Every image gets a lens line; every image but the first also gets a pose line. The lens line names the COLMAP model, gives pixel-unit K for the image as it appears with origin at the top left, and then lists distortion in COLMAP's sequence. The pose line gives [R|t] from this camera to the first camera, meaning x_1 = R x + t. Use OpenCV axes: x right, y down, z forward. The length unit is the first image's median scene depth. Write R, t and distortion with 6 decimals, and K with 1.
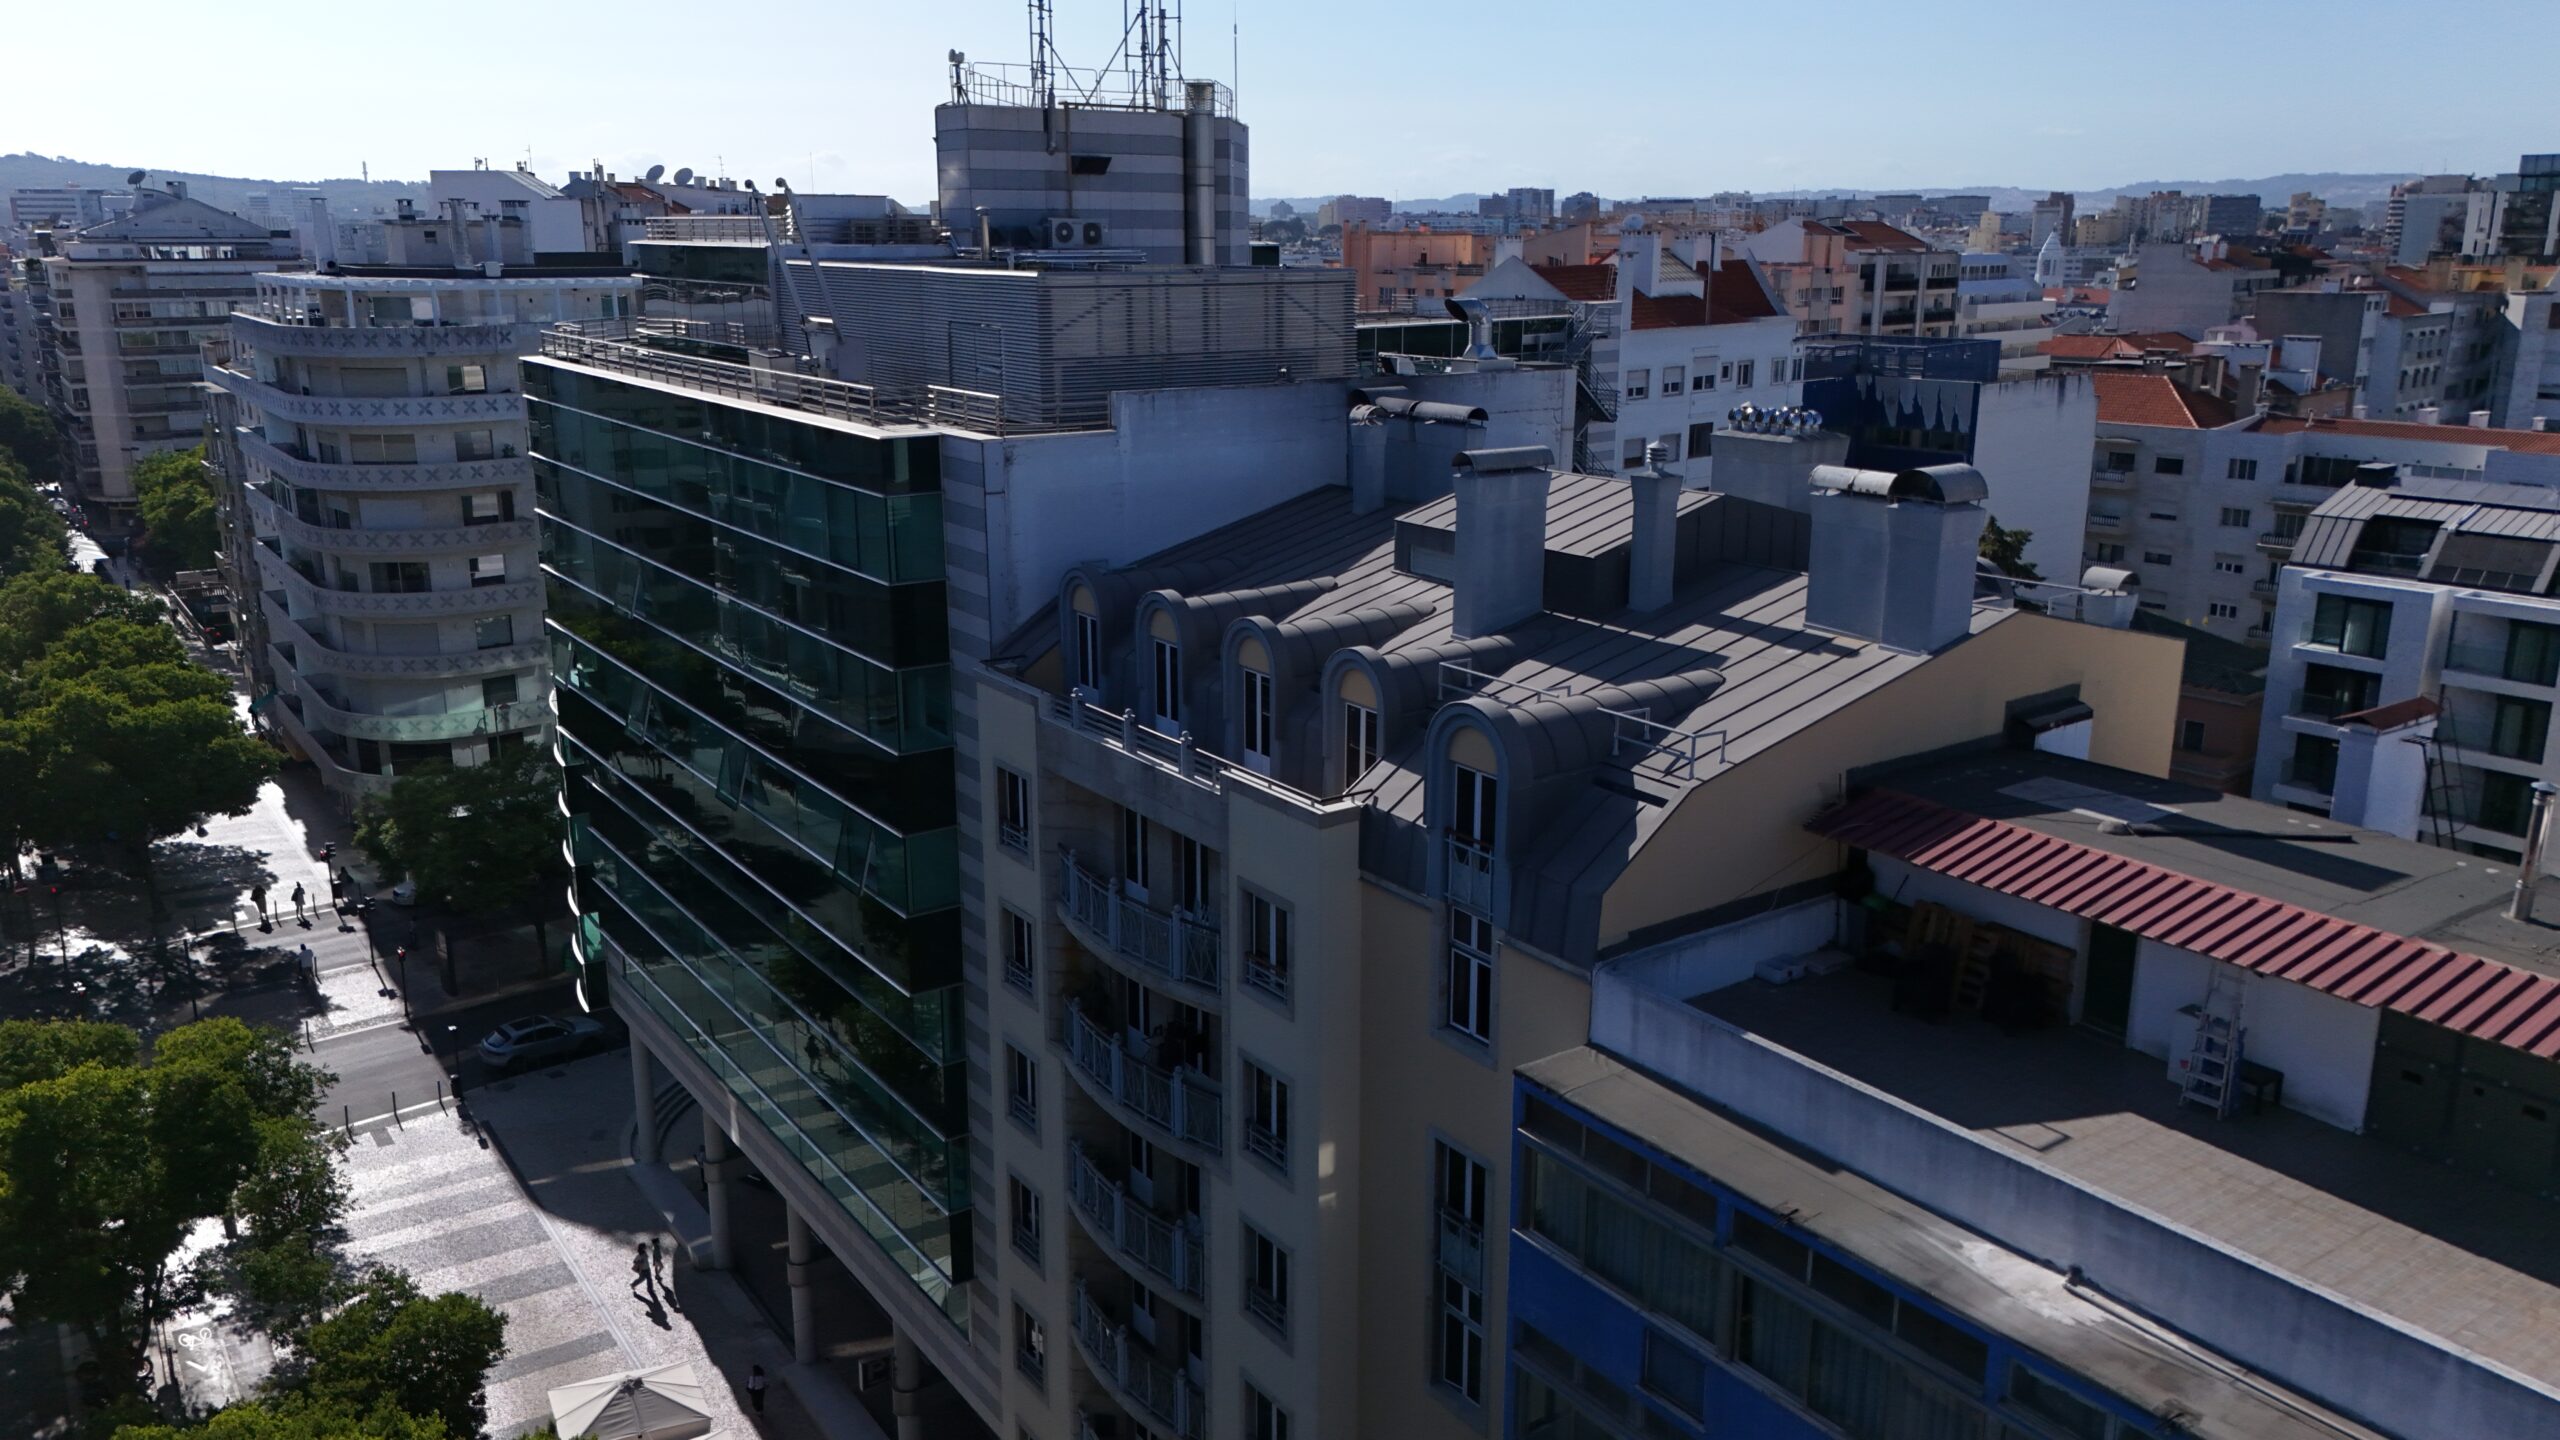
lens RADIAL K [[1888.6, 0, 1295.0], [0, 1888.6, 702.5], [0, 0, 1]] dist [0.057762, -0.035145]
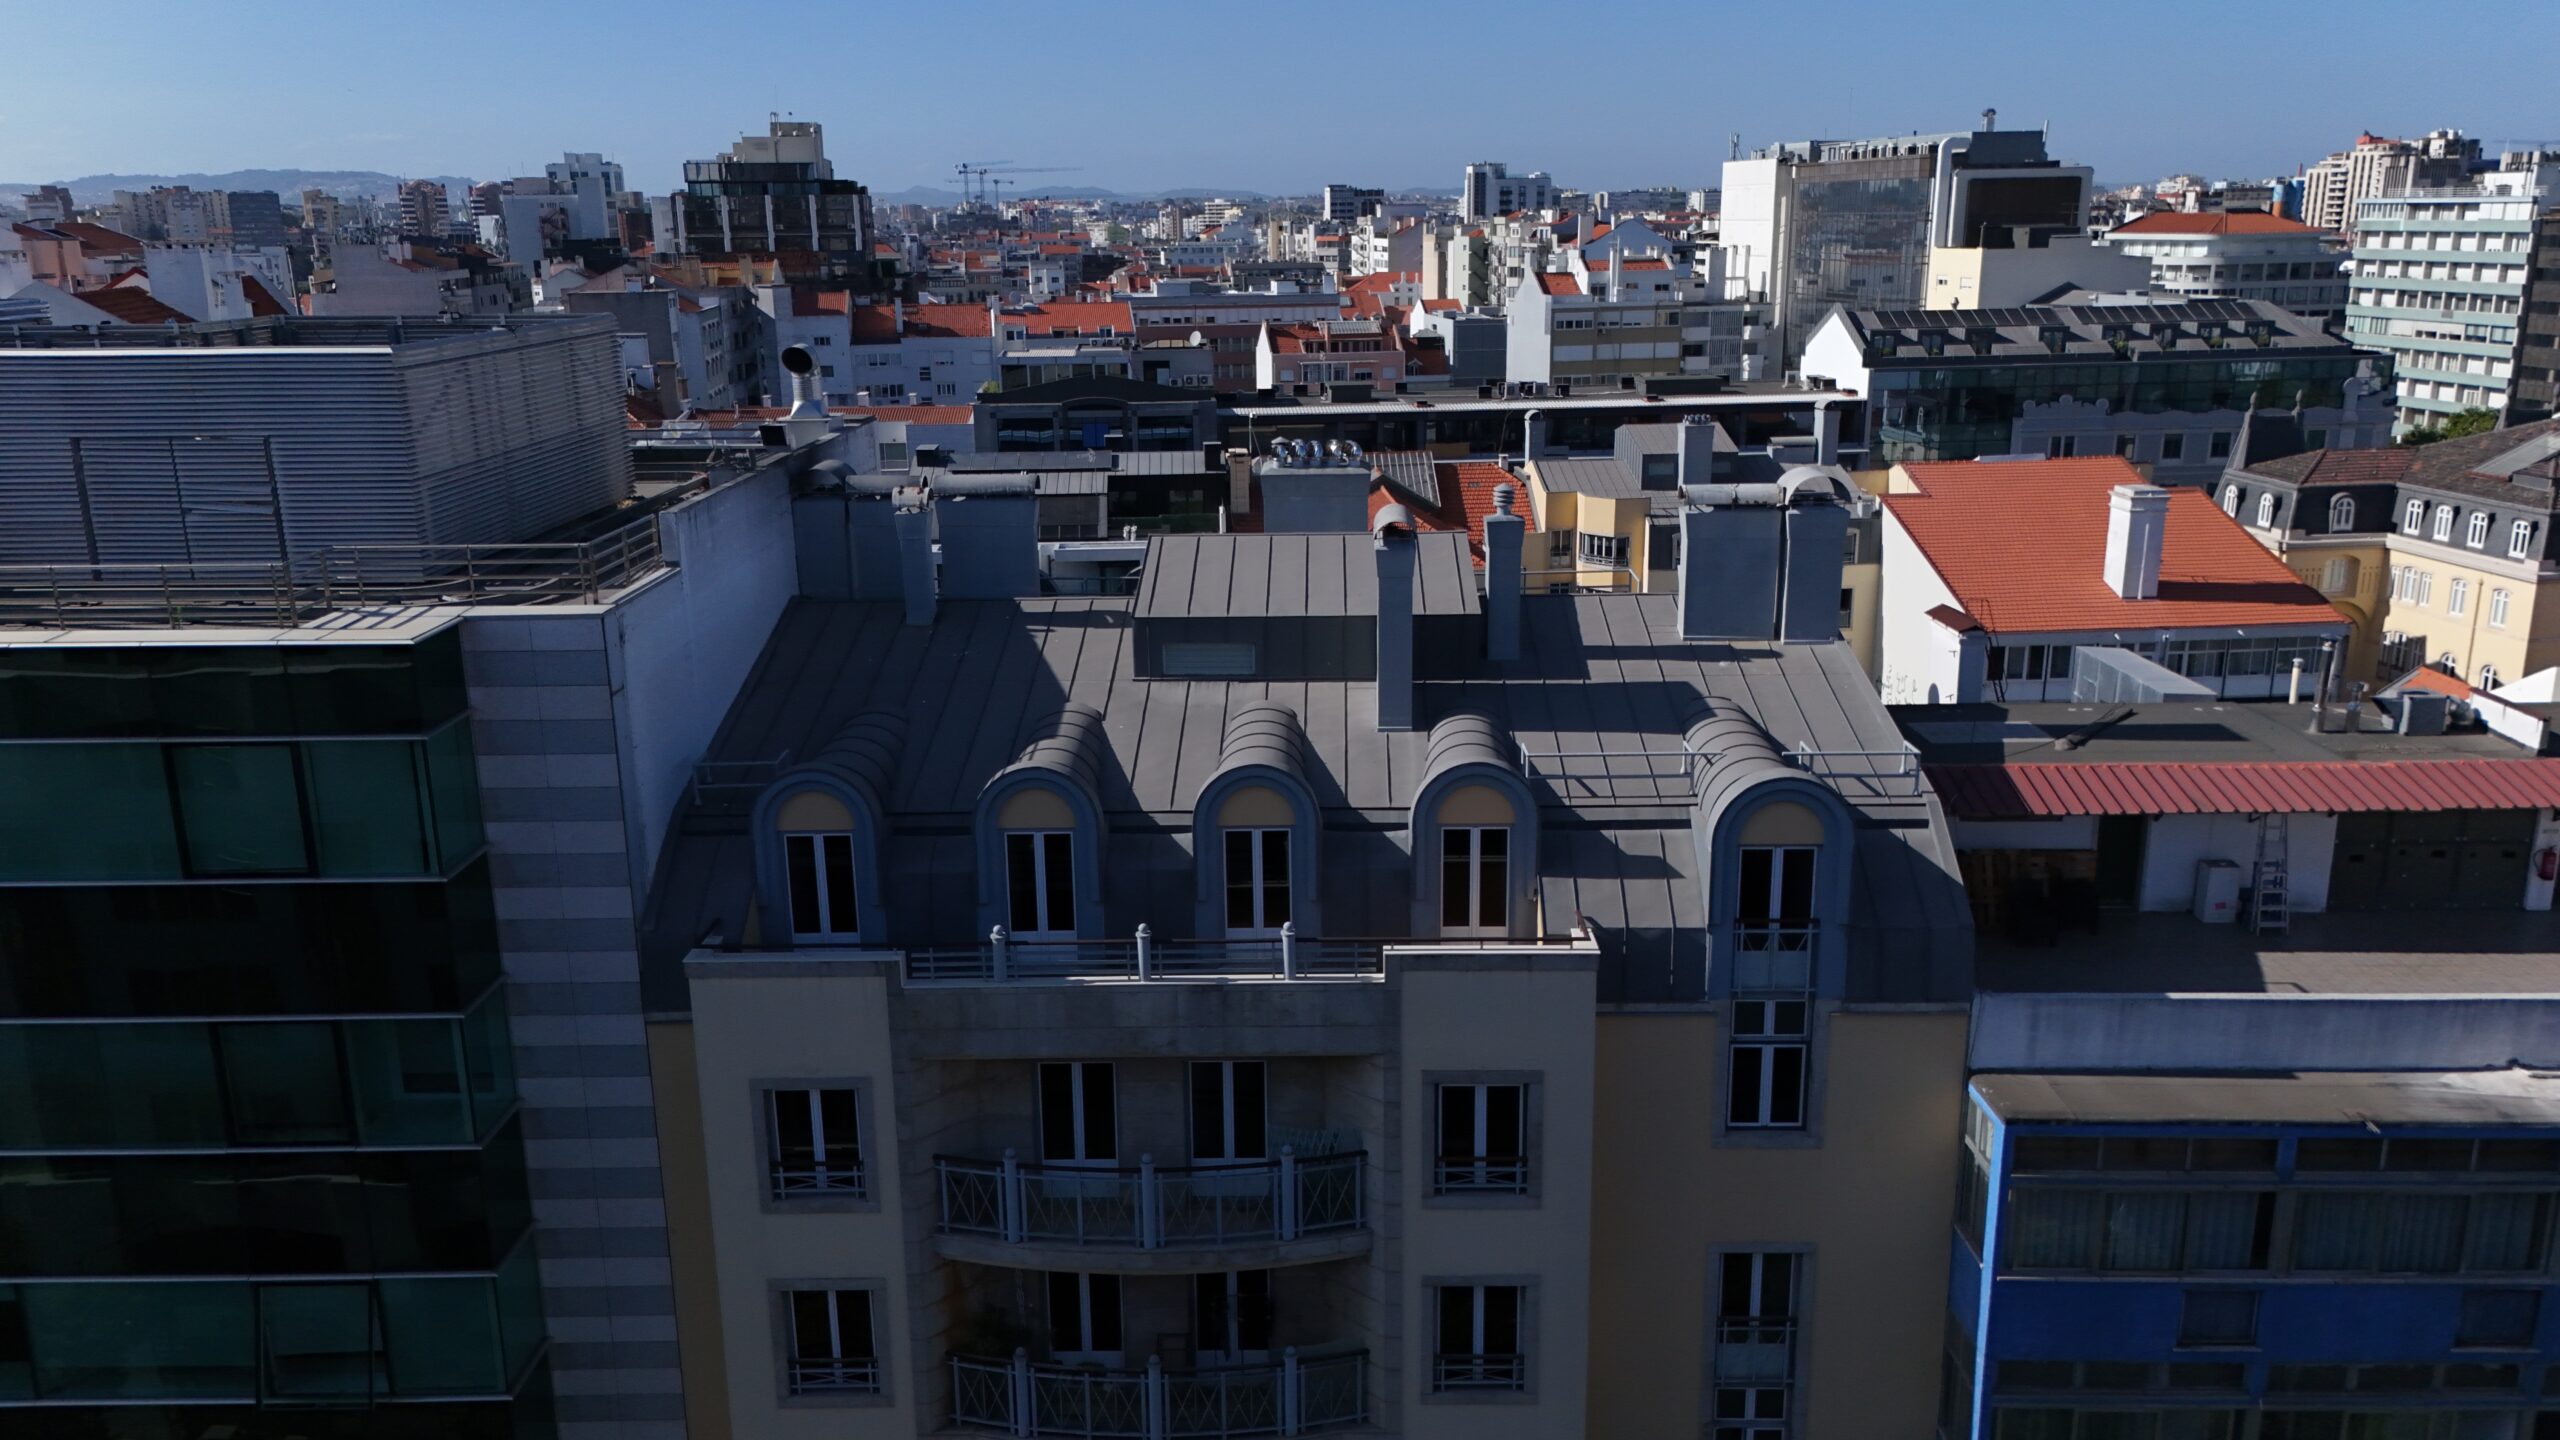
lens RADIAL K [[1888.6, 0, 1285.9], [0, 1888.6, 716.7], [0, 0, 1]] dist [0.057762, -0.035145]
pose [[0.588916, -0.217549, 0.778364, -0.349785], [0.210750, 0.971107, 0.111965, -0.083700], [-0.780232, 0.098102, 0.617749, 0.279692]]
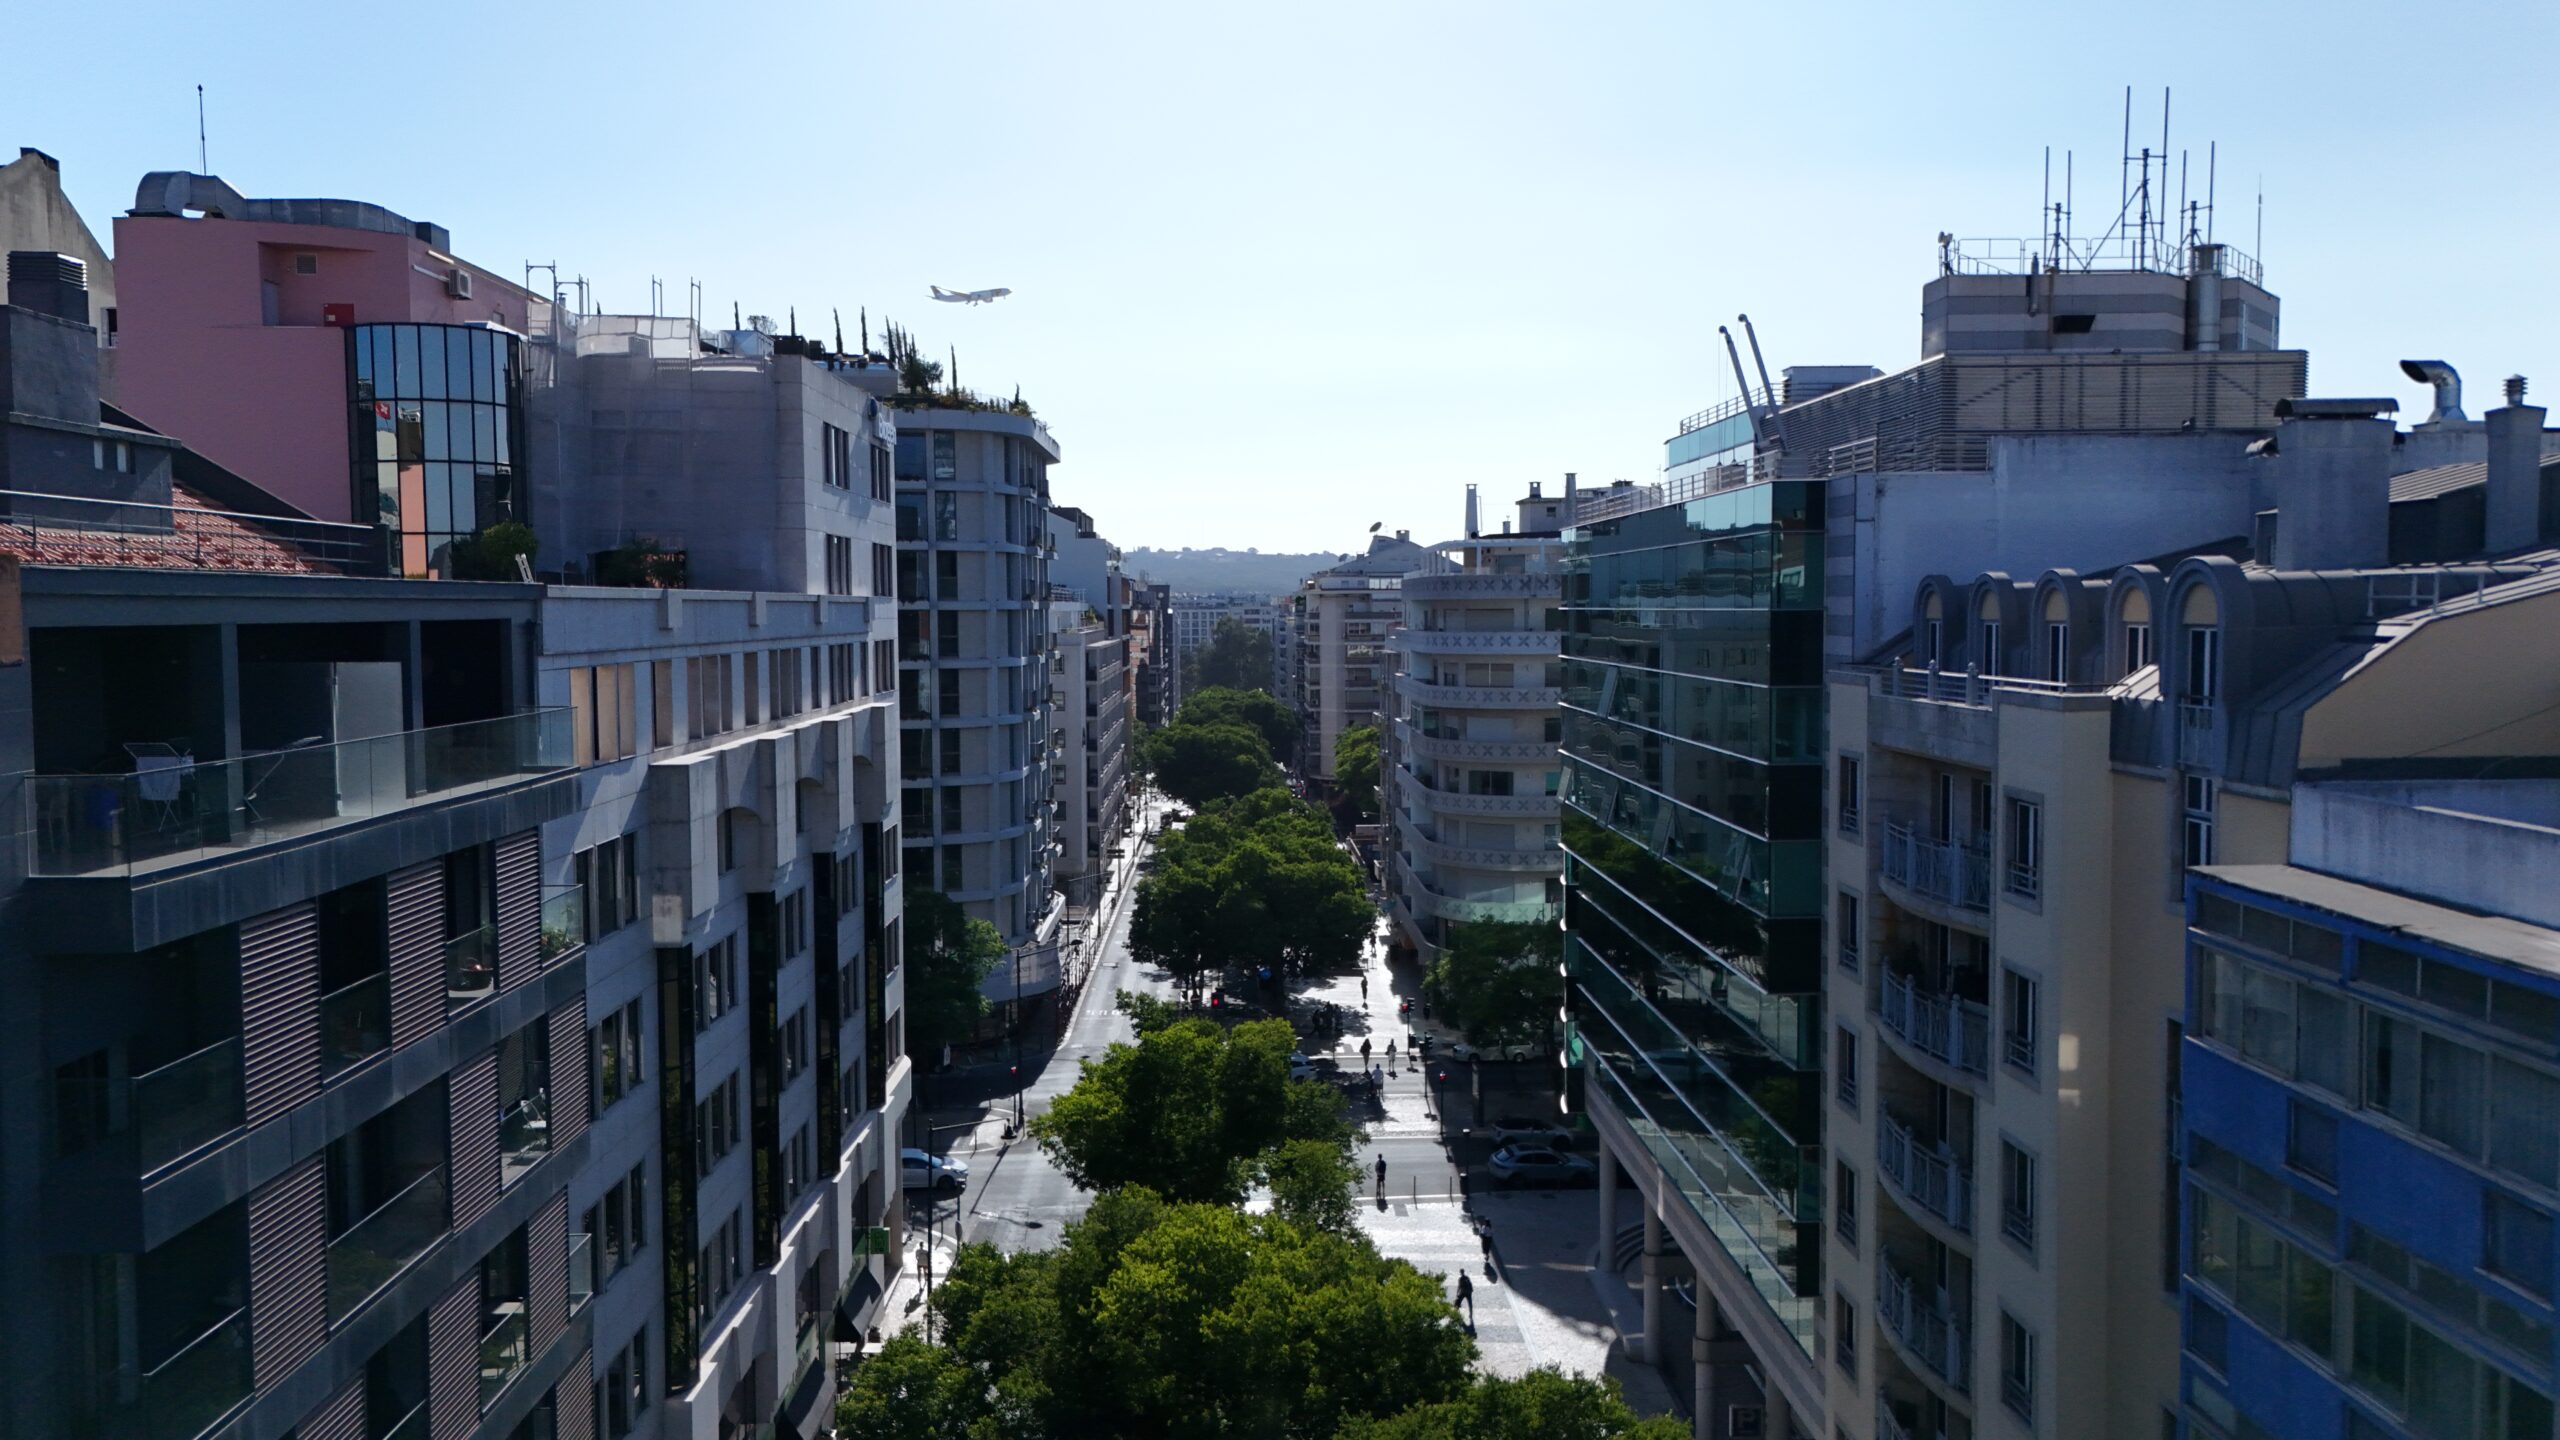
lens RADIAL K [[1888.6, 0, 1287.5], [0, 1888.6, 716.2], [0, 0, 1]] dist [0.057762, -0.035145]
pose [[0.833500, 0.025915, -0.551912, 0.117310], [-0.127455, 0.980977, -0.146422, 0.137823], [0.537618, 0.192387, 0.820947, -0.051512]]
